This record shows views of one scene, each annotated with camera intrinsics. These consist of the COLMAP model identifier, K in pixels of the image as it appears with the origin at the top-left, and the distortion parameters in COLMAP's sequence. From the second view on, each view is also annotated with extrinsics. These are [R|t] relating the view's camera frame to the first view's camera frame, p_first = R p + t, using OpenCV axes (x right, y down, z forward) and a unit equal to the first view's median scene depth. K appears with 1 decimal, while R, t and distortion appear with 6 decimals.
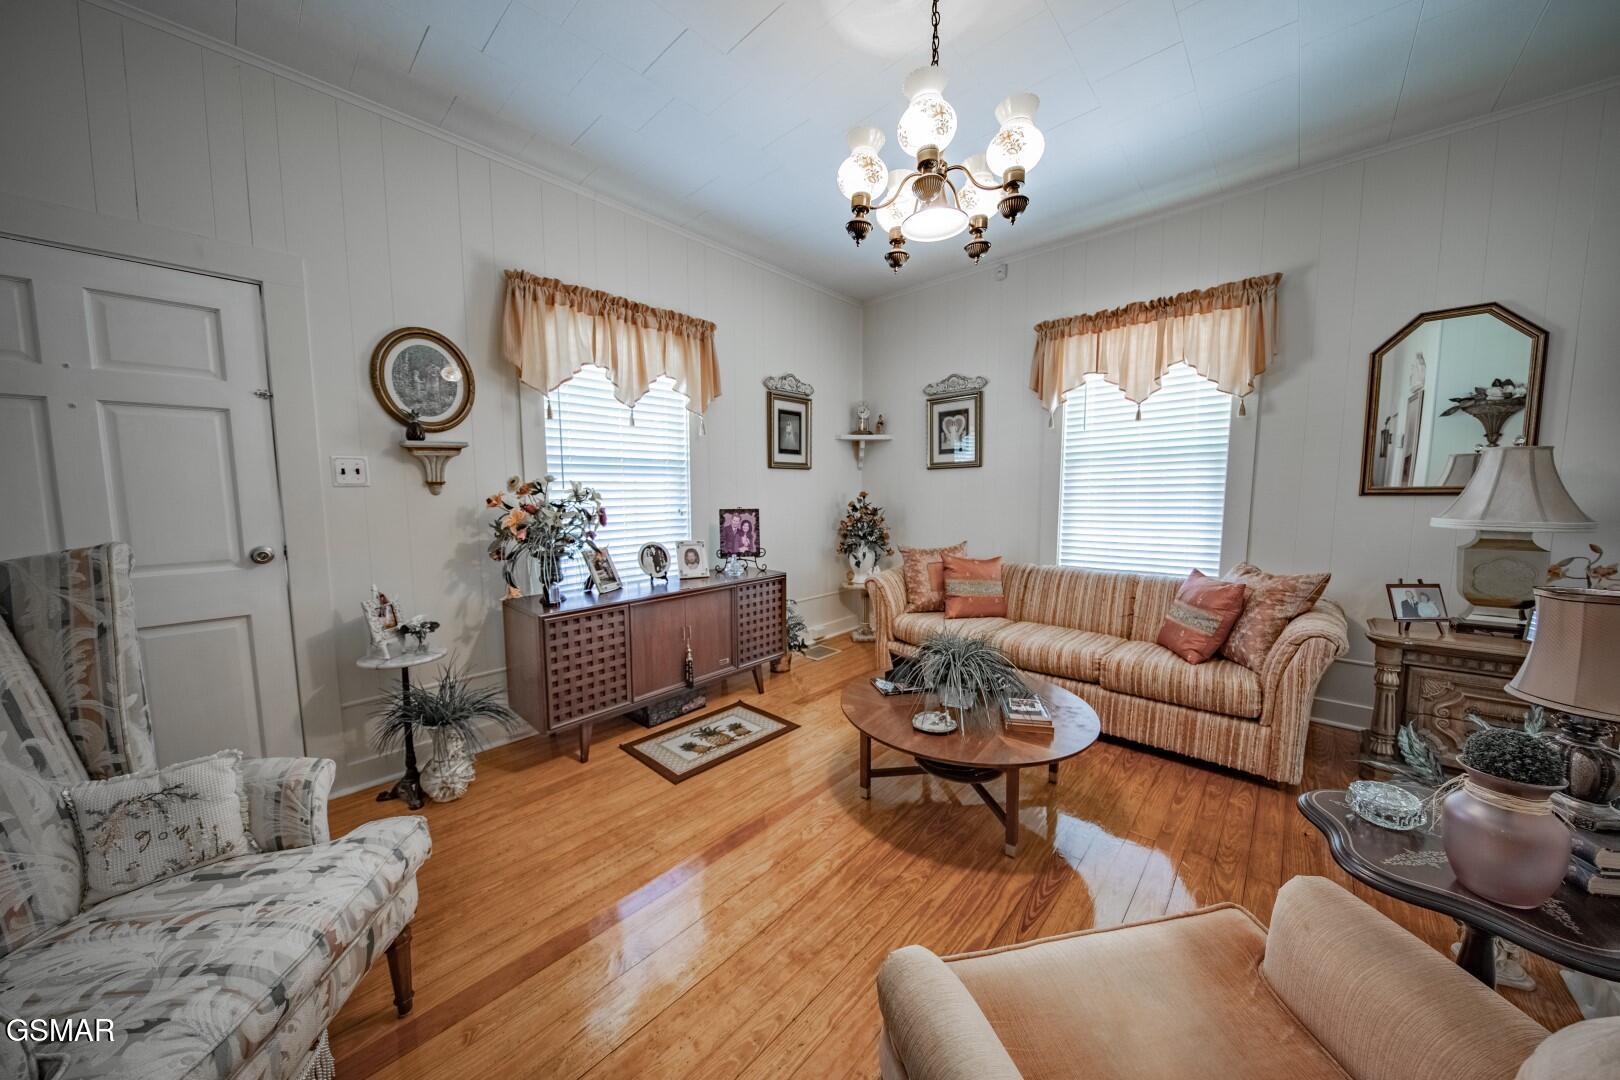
lens RADIAL K [[527.1, 0, 814.4], [0, 527.1, 537.9], [0, 0, 1]] dist [-0.000637, -0.000035]
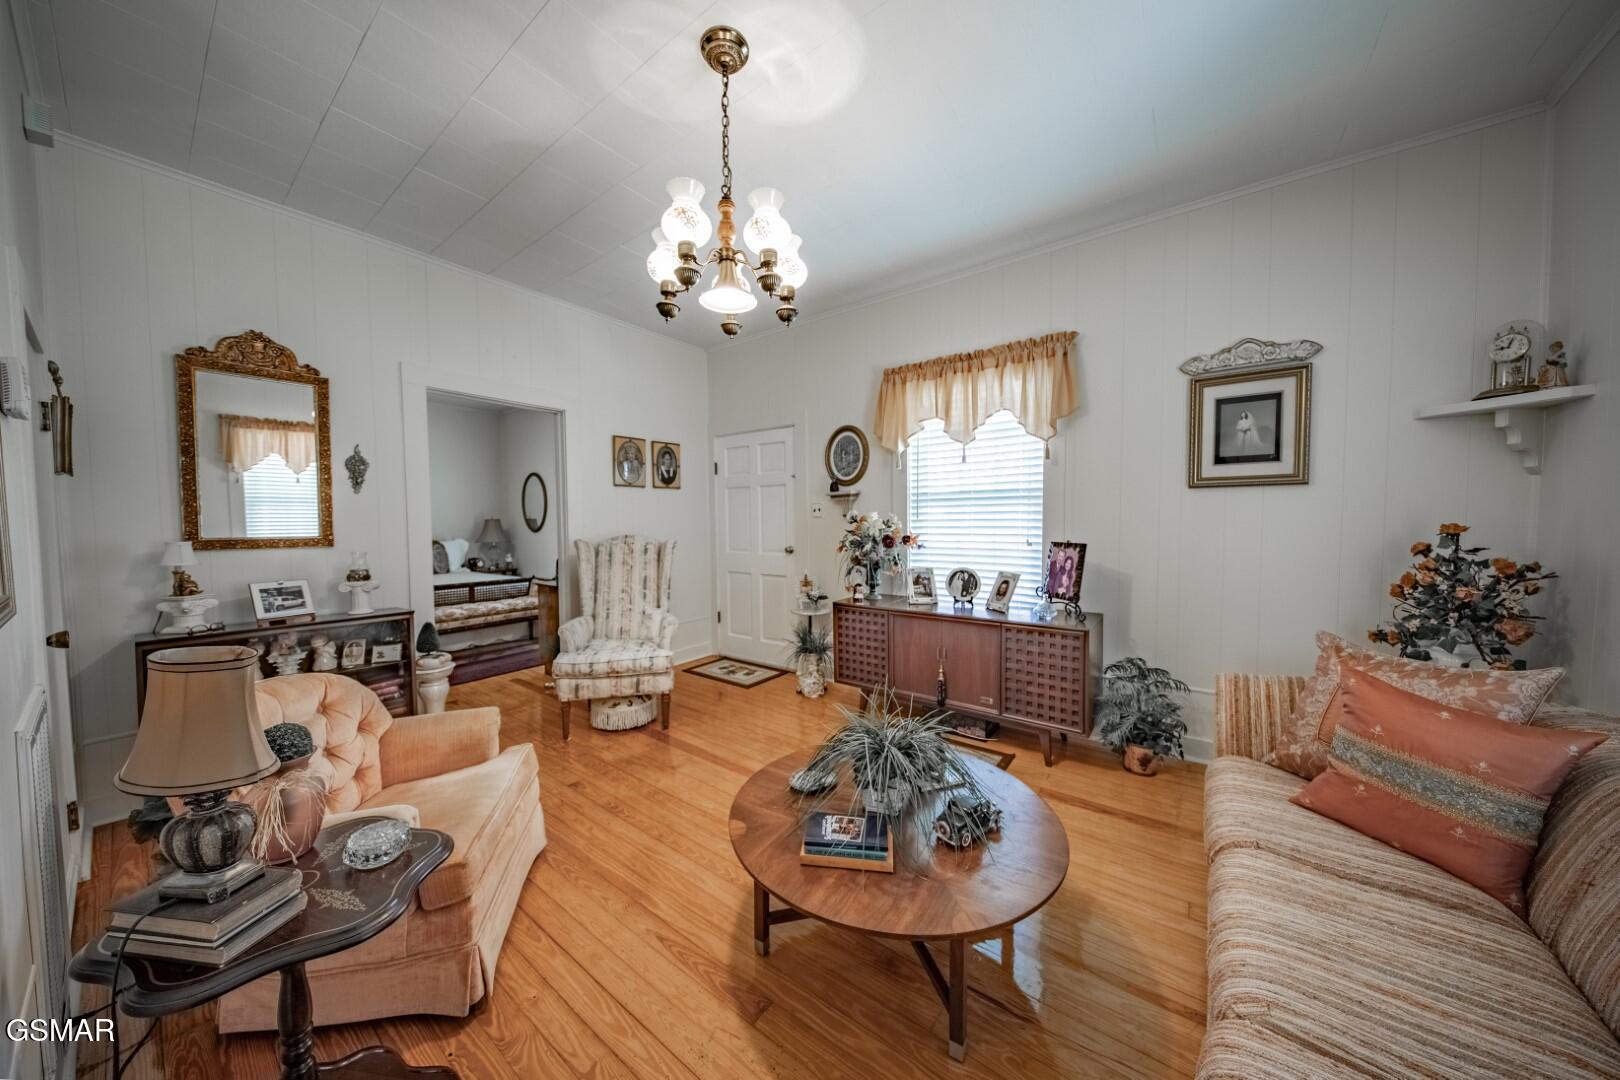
lens RADIAL K [[527.1, 0, 814.4], [0, 527.1, 537.9], [0, 0, 1]] dist [-0.000637, -0.000035]
pose [[0.101887, 0.042921, -0.993870, 0.747646], [-0.080604, 0.996140, 0.034756, -0.067126], [0.991525, 0.076569, 0.104953, 0.583103]]
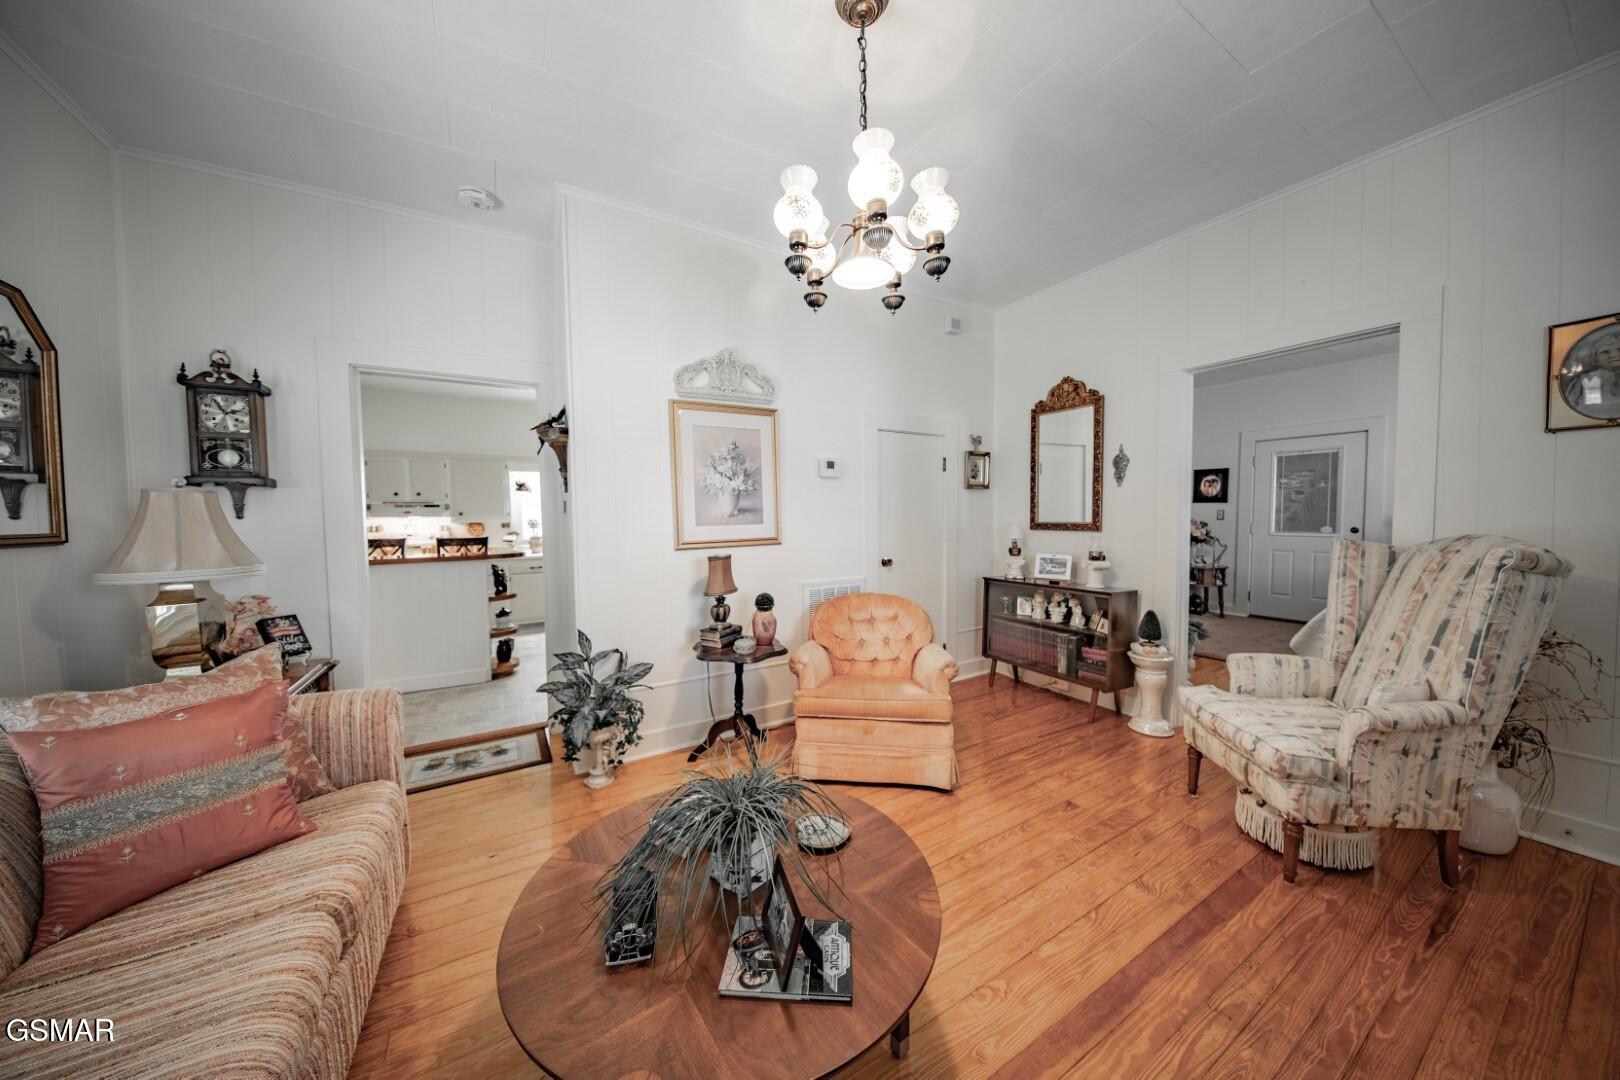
lens RADIAL K [[510.2, 0, 804.8], [0, 510.2, 540.7], [0, 0, 1]] dist [0.000169, 0.000018]
pose [[-0.956387, 0.015601, 0.291686, 0.029029], [0.055888, 0.989898, 0.130300, -0.112587], [-0.286707, 0.140919, -0.947597, 1.086814]]
